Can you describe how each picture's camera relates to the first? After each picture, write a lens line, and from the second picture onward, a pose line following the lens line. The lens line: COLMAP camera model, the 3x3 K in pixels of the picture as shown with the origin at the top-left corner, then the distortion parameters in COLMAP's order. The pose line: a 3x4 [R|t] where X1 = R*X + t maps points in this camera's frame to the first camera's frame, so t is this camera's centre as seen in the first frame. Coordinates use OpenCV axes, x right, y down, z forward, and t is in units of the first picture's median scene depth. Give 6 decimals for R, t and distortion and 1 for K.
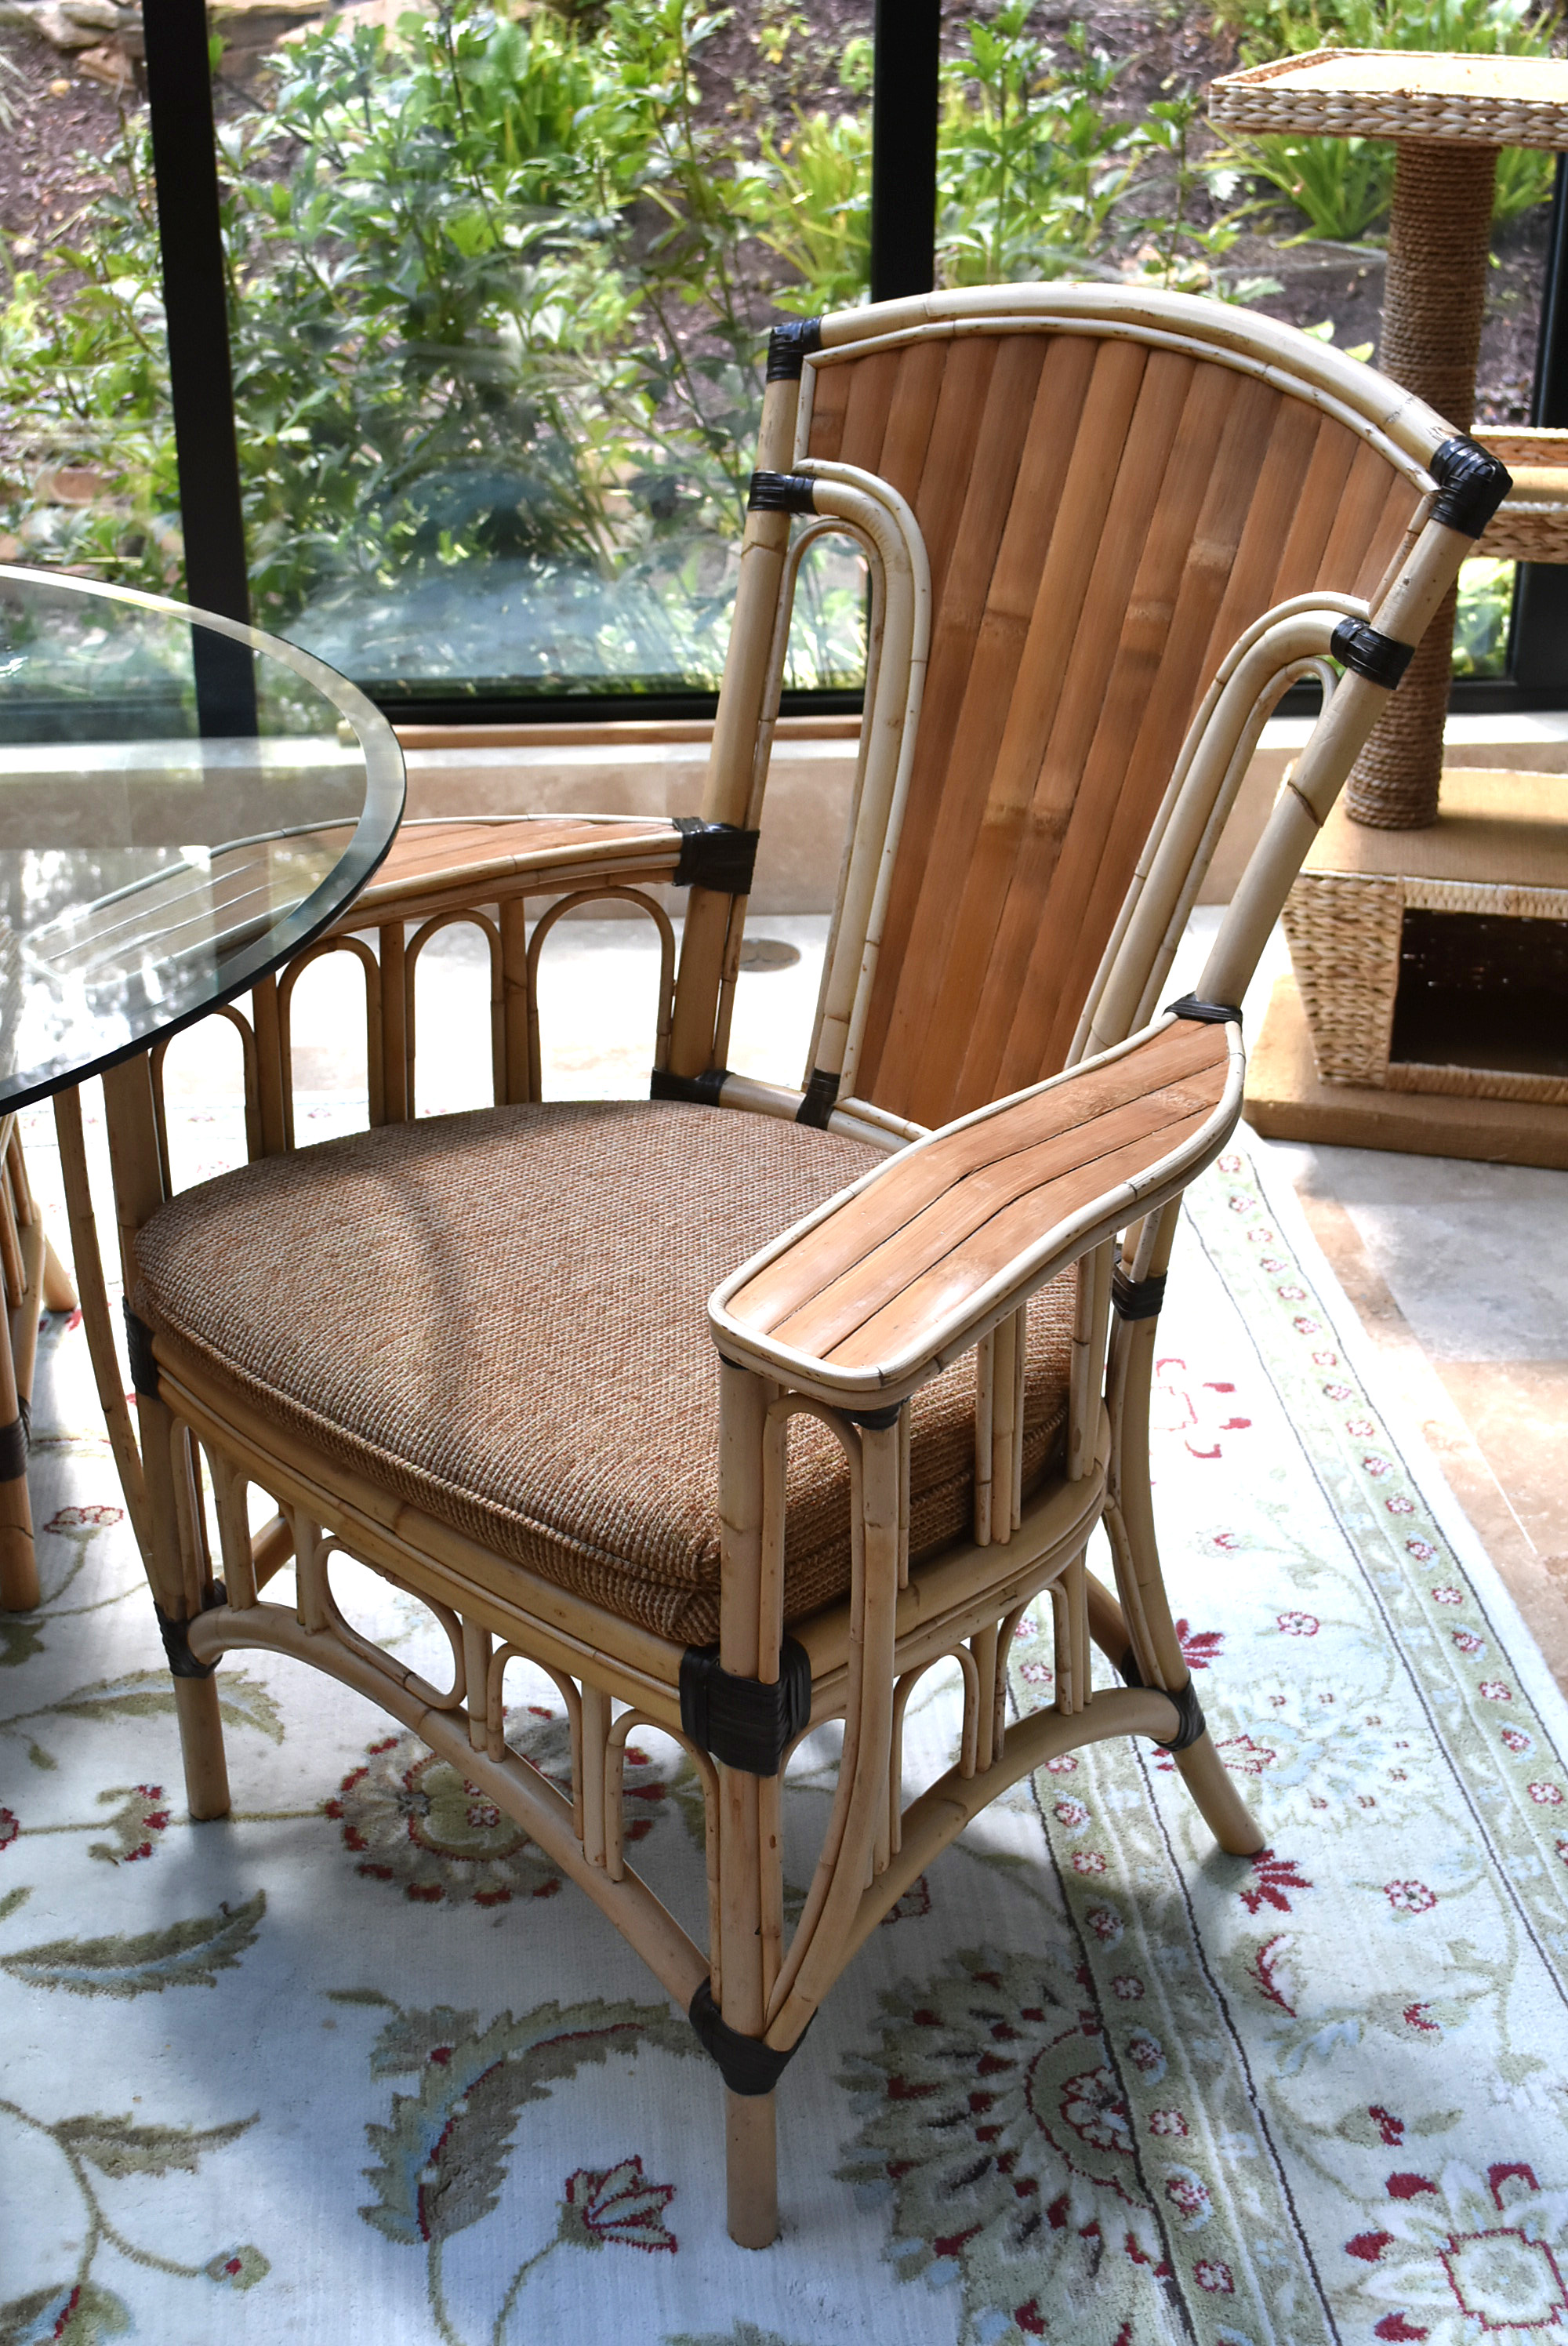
lens RADIAL K [[3078.5, 0, 771.7], [0, 3078.5, 1169.1], [0, 0, 1]] dist [-0.017015, 0.000000]
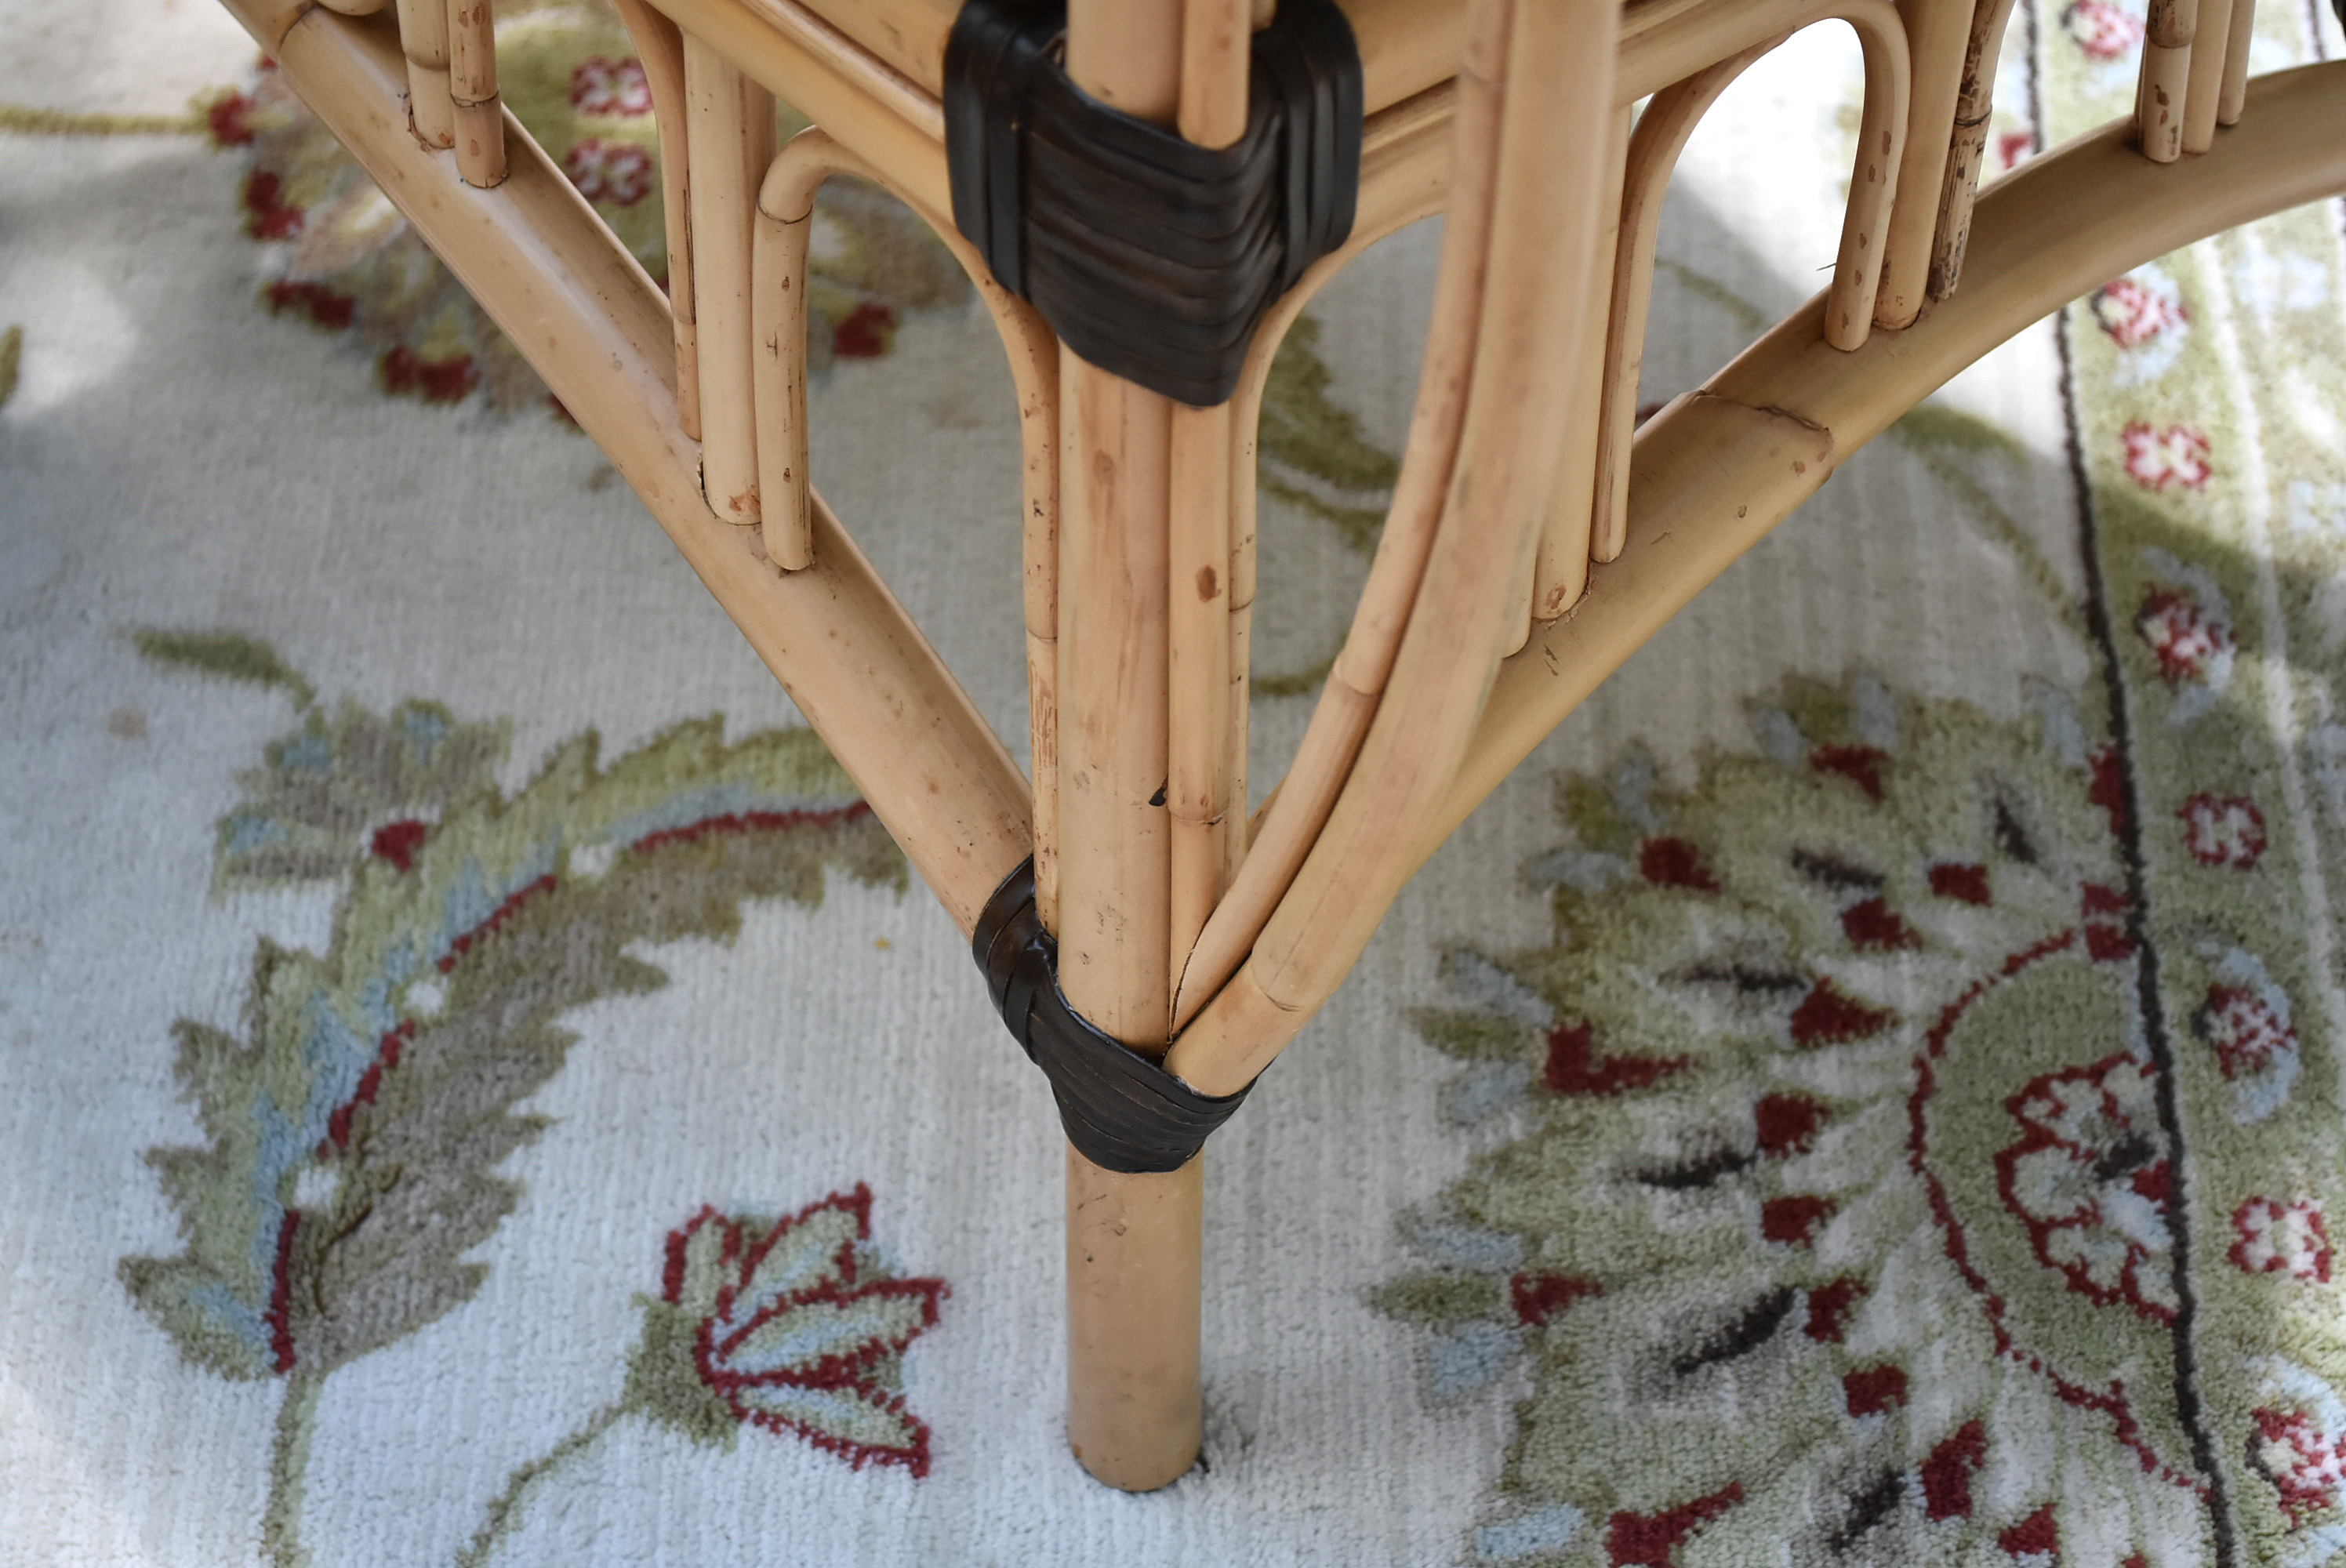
lens RADIAL K [[5353.3, 0, 1156.3], [0, 5353.3, 799.9], [0, 0, 1]] dist [-0.021915, 0.000000]
pose [[0.992686, 0.100705, -0.066588, 0.031747], [-0.066061, 0.914744, 0.398598, 0.011252], [0.101052, -0.391283, 0.914705, 0.419440]]
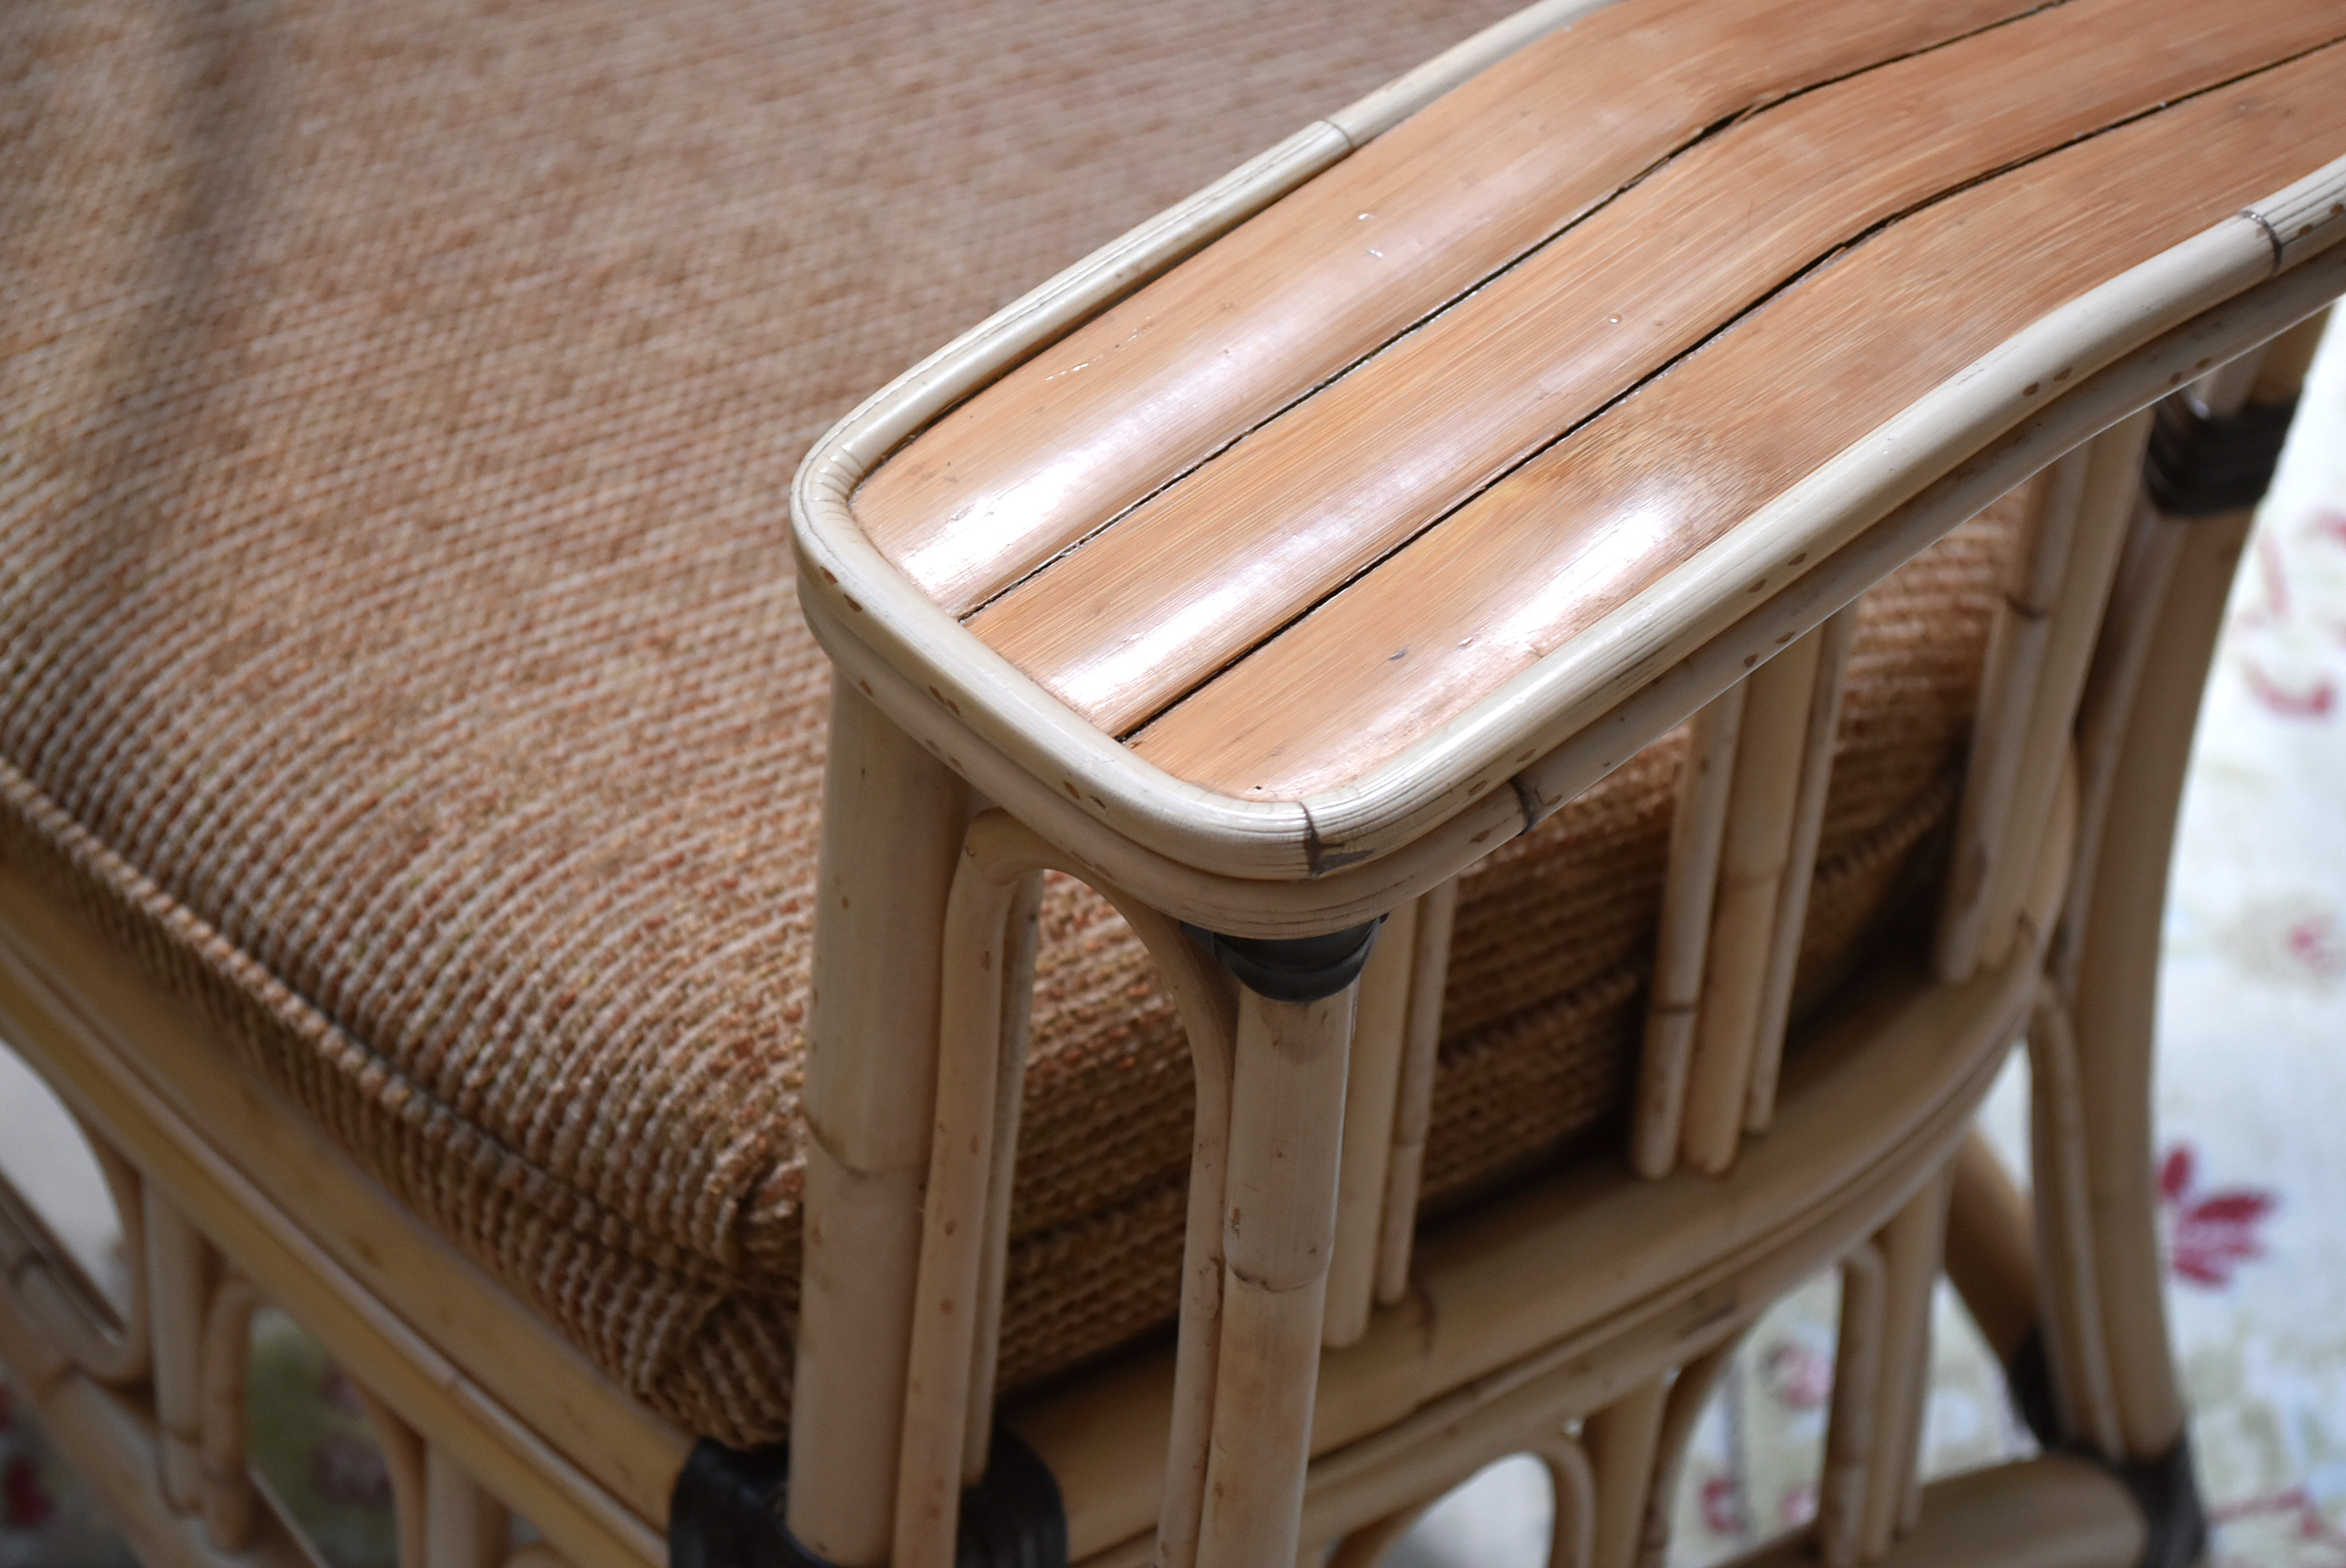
lens RADIAL K [[5353.3, 0, 1162.8], [0, 5353.3, 792.9], [0, 0, 1]] dist [-0.021915, 0.000000]
pose [[0.991047, 0.125592, -0.045300, 0.034848], [-0.114307, 0.973478, 0.198176, -0.028104], [0.068988, -0.191224, 0.979119, 0.402684]]
